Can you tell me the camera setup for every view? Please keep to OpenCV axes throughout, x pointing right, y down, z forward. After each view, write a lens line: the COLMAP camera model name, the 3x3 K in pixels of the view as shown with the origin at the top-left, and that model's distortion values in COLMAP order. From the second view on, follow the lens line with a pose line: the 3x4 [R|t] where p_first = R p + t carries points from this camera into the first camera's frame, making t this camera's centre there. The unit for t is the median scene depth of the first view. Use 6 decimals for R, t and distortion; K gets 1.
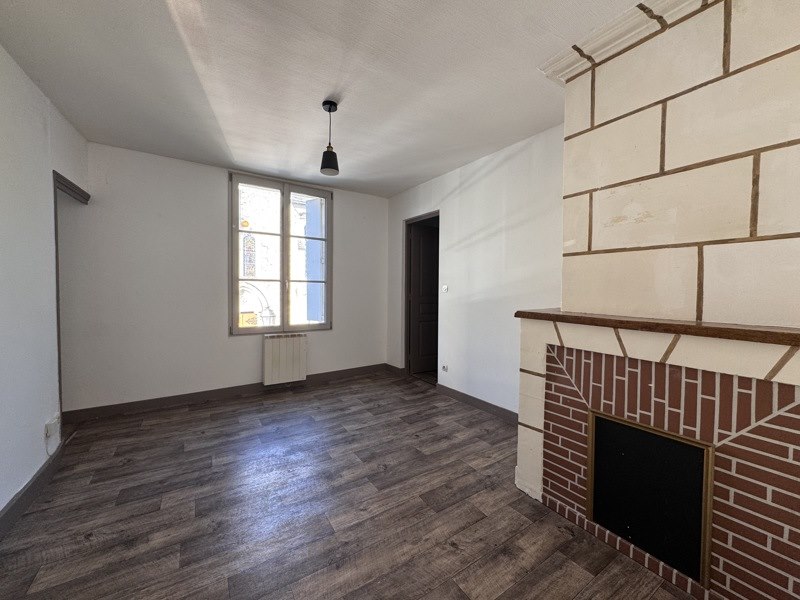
lens RADIAL K [[322.8, 0, 414.2], [0, 322.8, 301.4], [0, 0, 1]] dist [-0.010209, -0.000197]
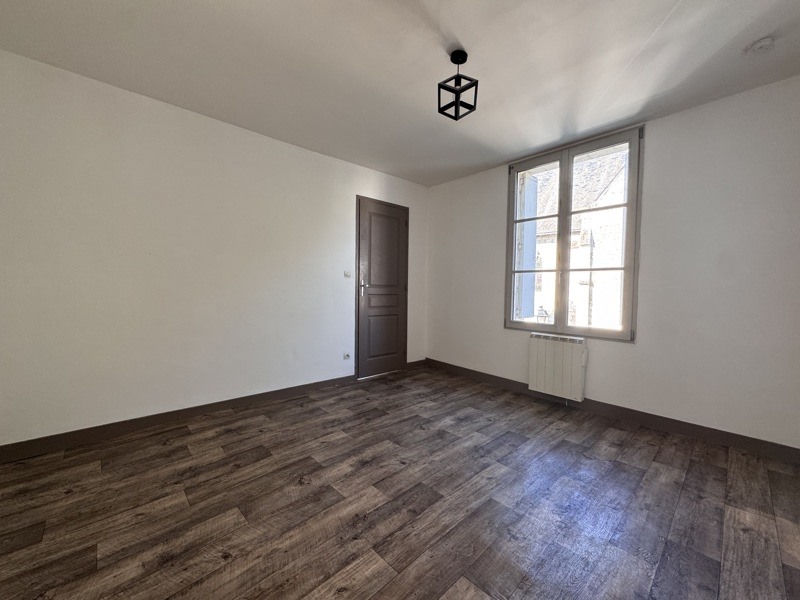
lens RADIAL K [[322.8, 0, 414.2], [0, 322.8, 301.4], [0, 0, 1]] dist [-0.010209, -0.000197]
pose [[-0.984549, -0.029041, -0.172683, -0.267446], [-0.049815, 0.991857, 0.117210, -0.065403], [0.167873, 0.124002, -0.977979, 2.198426]]
